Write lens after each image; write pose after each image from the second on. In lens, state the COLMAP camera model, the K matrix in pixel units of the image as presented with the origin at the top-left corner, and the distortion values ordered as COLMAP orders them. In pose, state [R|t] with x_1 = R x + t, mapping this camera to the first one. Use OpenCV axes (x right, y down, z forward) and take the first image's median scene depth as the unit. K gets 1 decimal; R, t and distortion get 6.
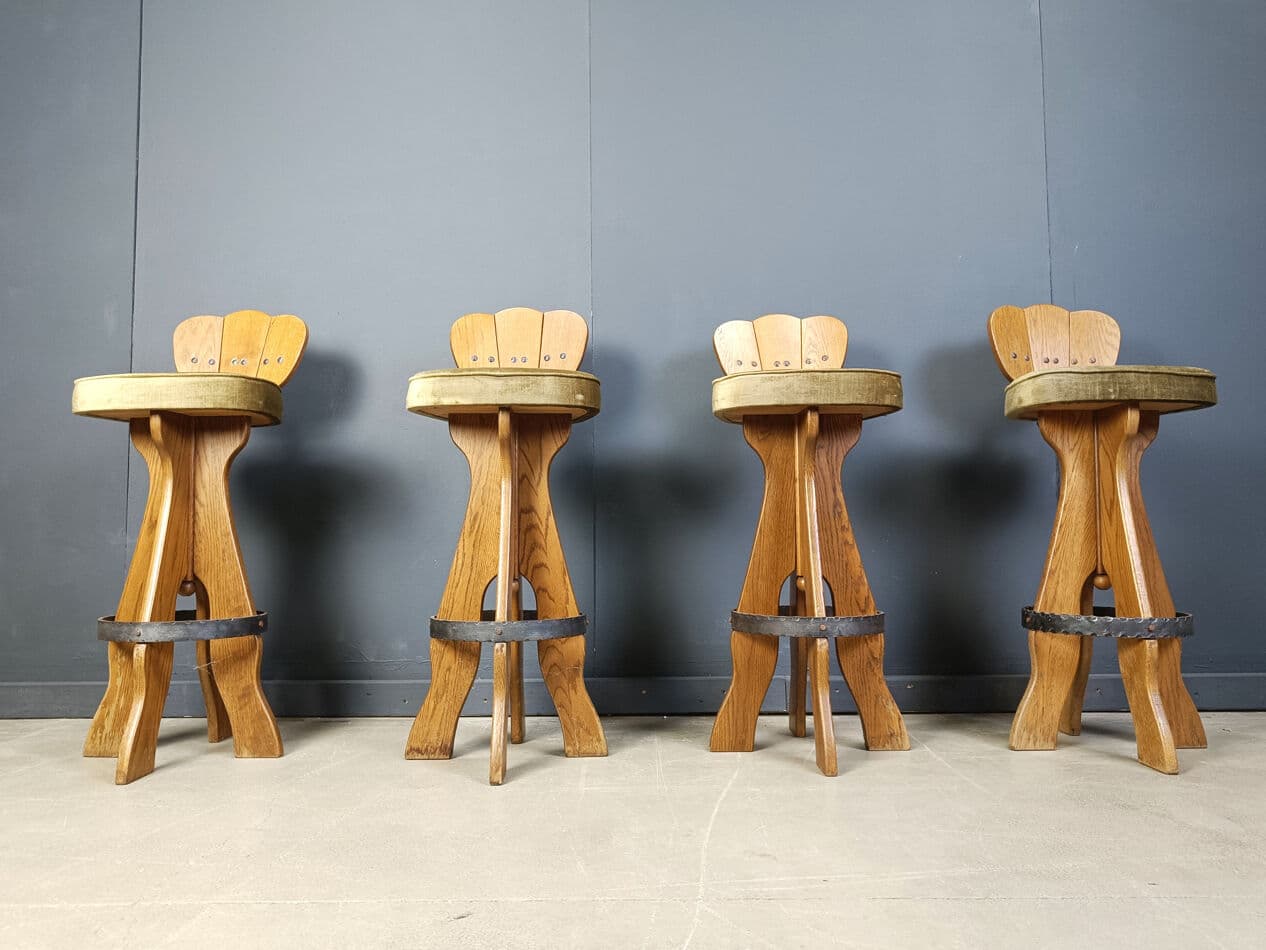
lens RADIAL K [[910.1, 0, 637.8], [0, 910.1, 470.3], [0, 0, 1]] dist [0.012236, -0.013635]
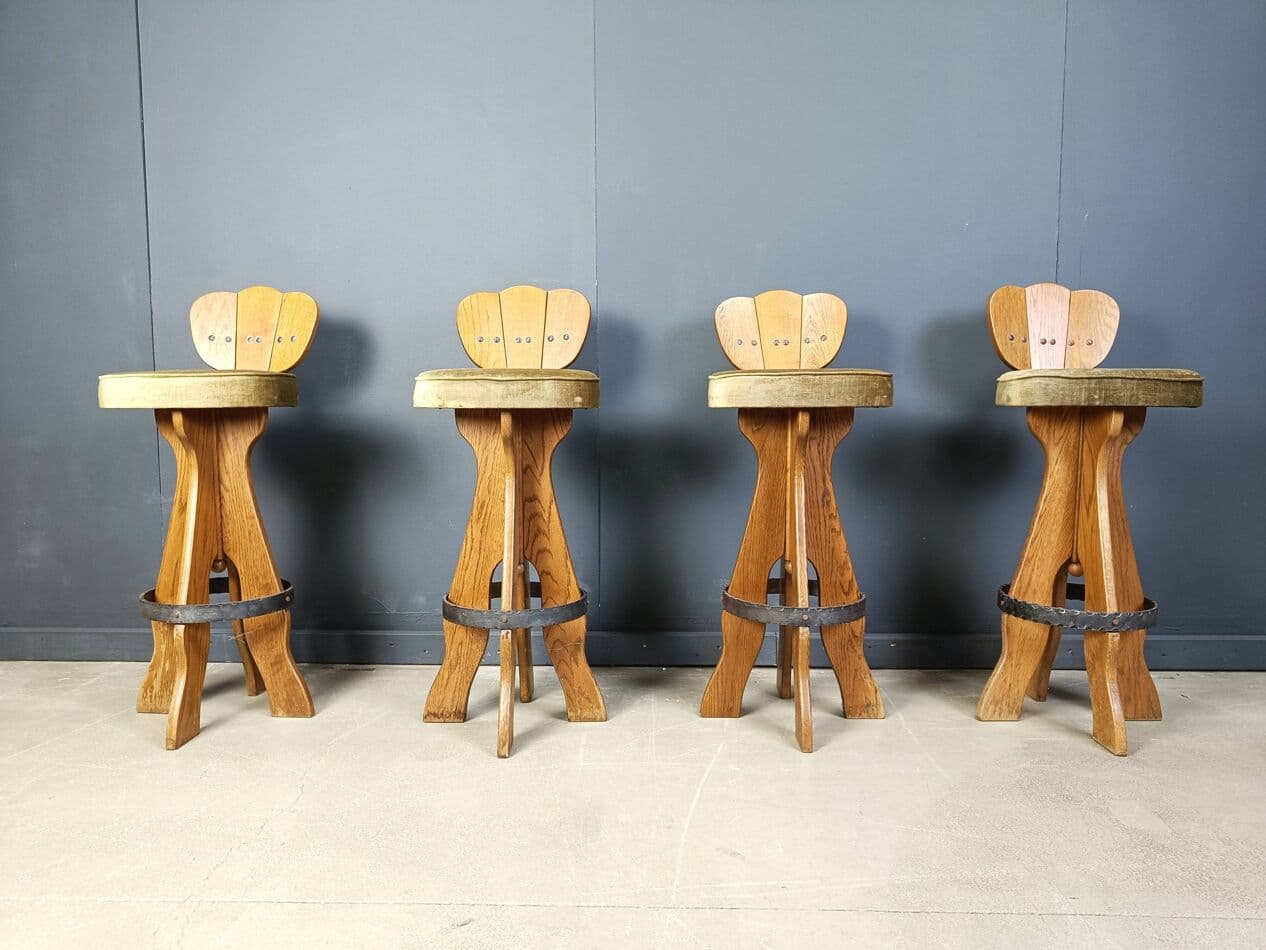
lens RADIAL K [[910.1, 0, 638.1], [0, 910.1, 467.3], [0, 0, 1]] dist [0.012236, -0.013635]
pose [[0.999604, 0.009156, -0.026613, 0.030881], [-0.004984, 0.988245, 0.152794, -0.154583], [0.027700, -0.152601, 0.987900, -0.036688]]
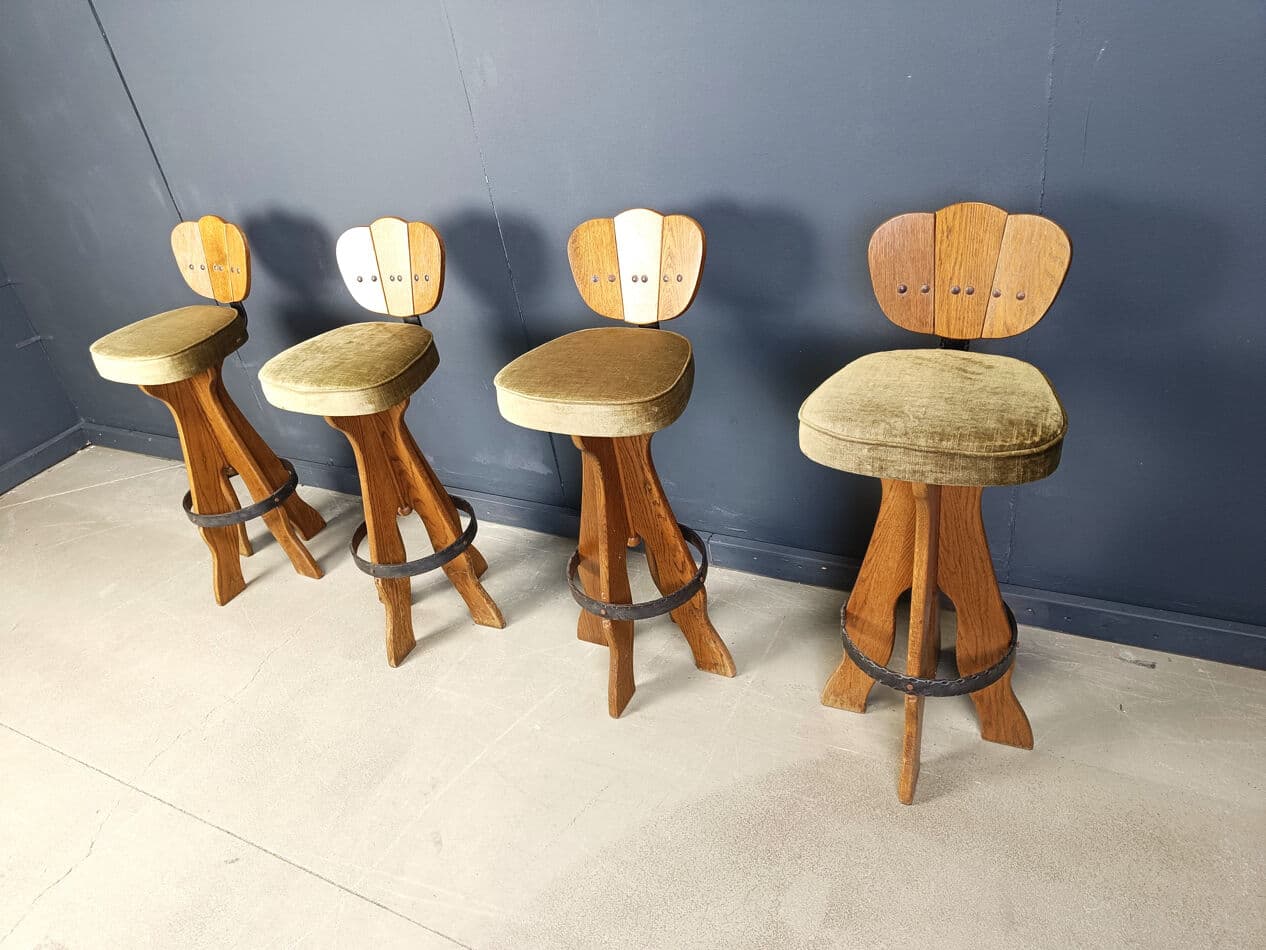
lens RADIAL K [[910.1, 0, 615.0], [0, 910.1, 476.8], [0, 0, 1]] dist [0.012236, -0.013635]
pose [[0.867873, 0.136567, -0.477646, 0.666369], [0.191657, 0.794998, 0.575540, -0.542615], [0.458328, -0.591040, 0.663783, 0.352445]]
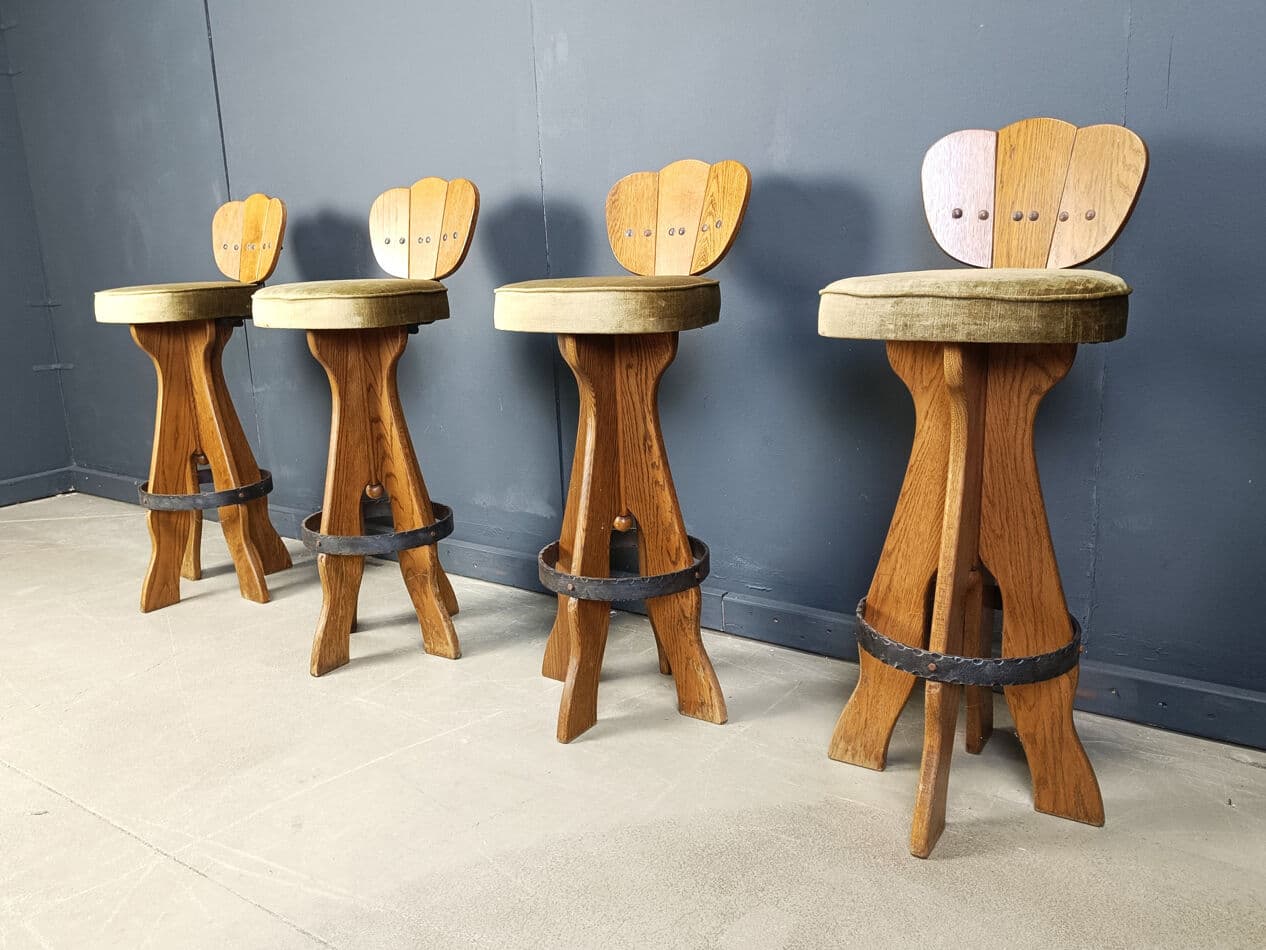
lens RADIAL K [[1033.4, 0, 624.5], [0, 1033.4, 468.4], [0, 0, 1]] dist [0.005485, -0.001373]
pose [[0.810679, 0.103199, -0.576324, 0.759750], [0.077807, 0.956624, 0.280744, -0.202655], [0.580298, -0.272435, 0.767485, 0.269682]]
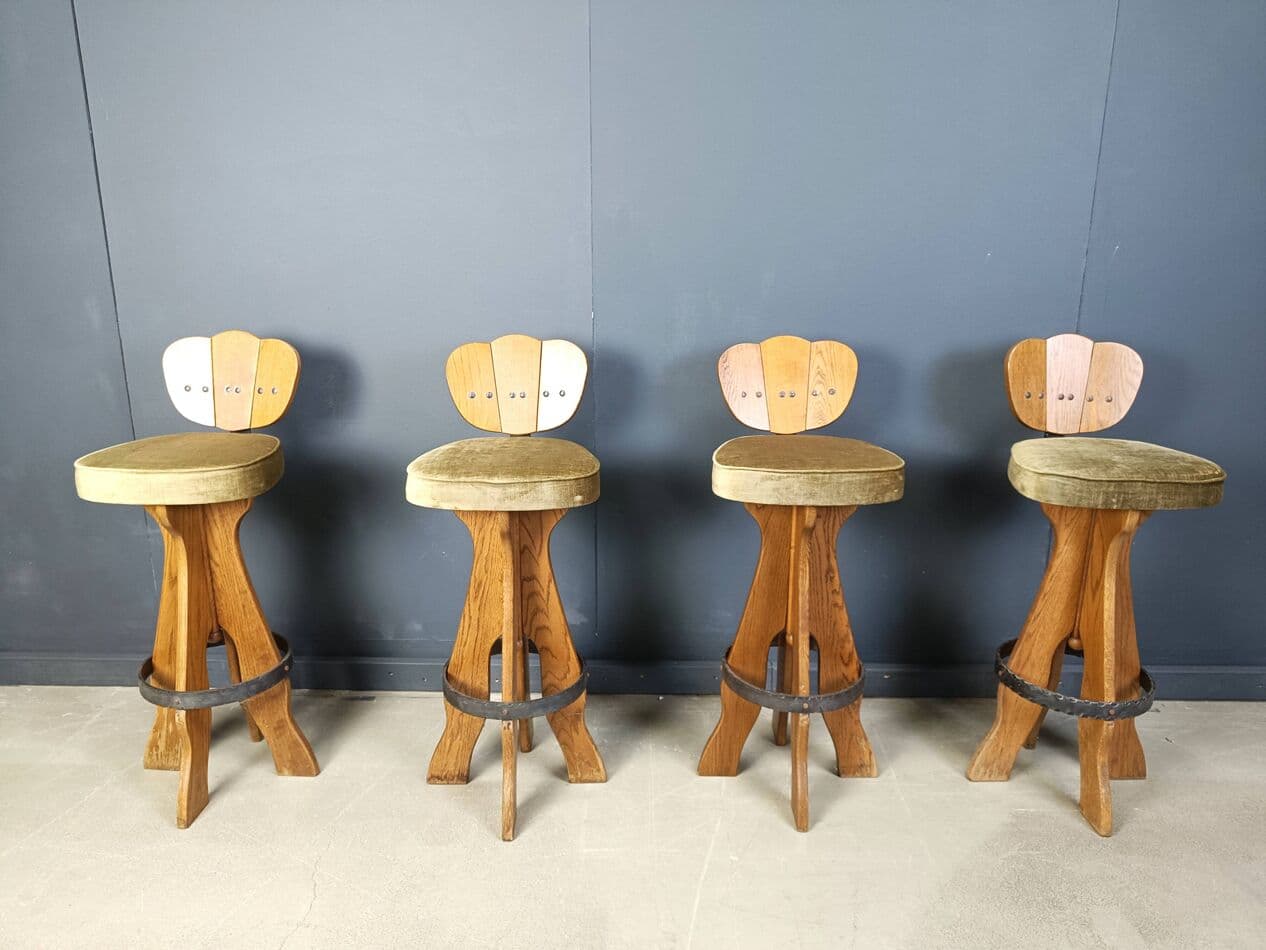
lens RADIAL K [[910.1, 0, 631.5], [0, 910.1, 459.1], [0, 0, 1]] dist [0.012236, -0.013635]
pose [[0.999783, 0.014844, -0.014623, 0.008155], [-0.009357, 0.946891, 0.321419, -0.419082], [0.018618, -0.321213, 0.946824, 0.062670]]
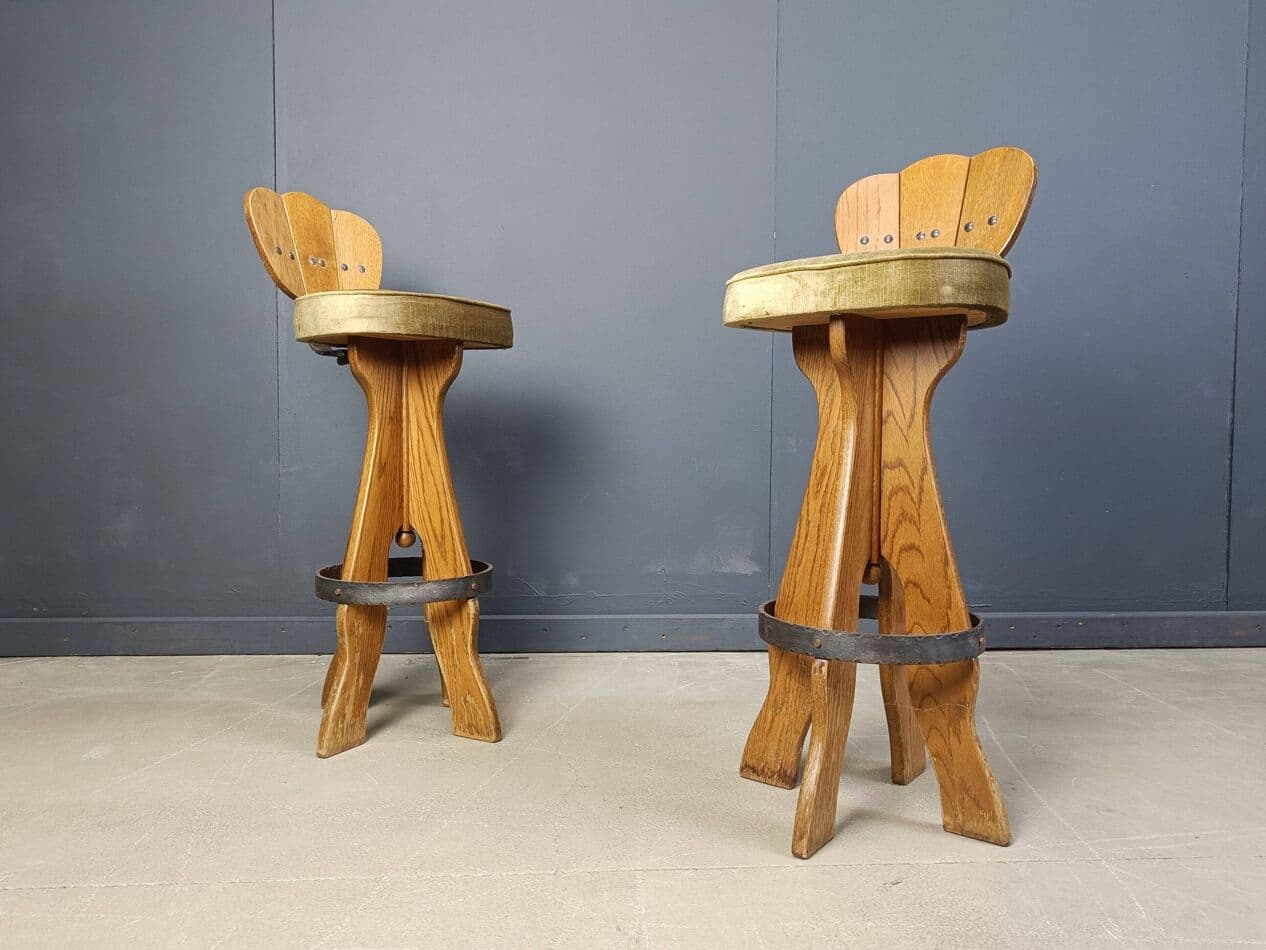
lens RADIAL K [[938.9, 0, 626.5], [0, 938.9, 483.3], [0, 0, 1]] dist [0.013275, -0.003527]
pose [[0.771214, 0.045033, -0.634981, 0.169407], [0.037603, 0.992530, 0.116061, -0.030650], [0.635465, -0.113385, 0.763760, 0.338302]]
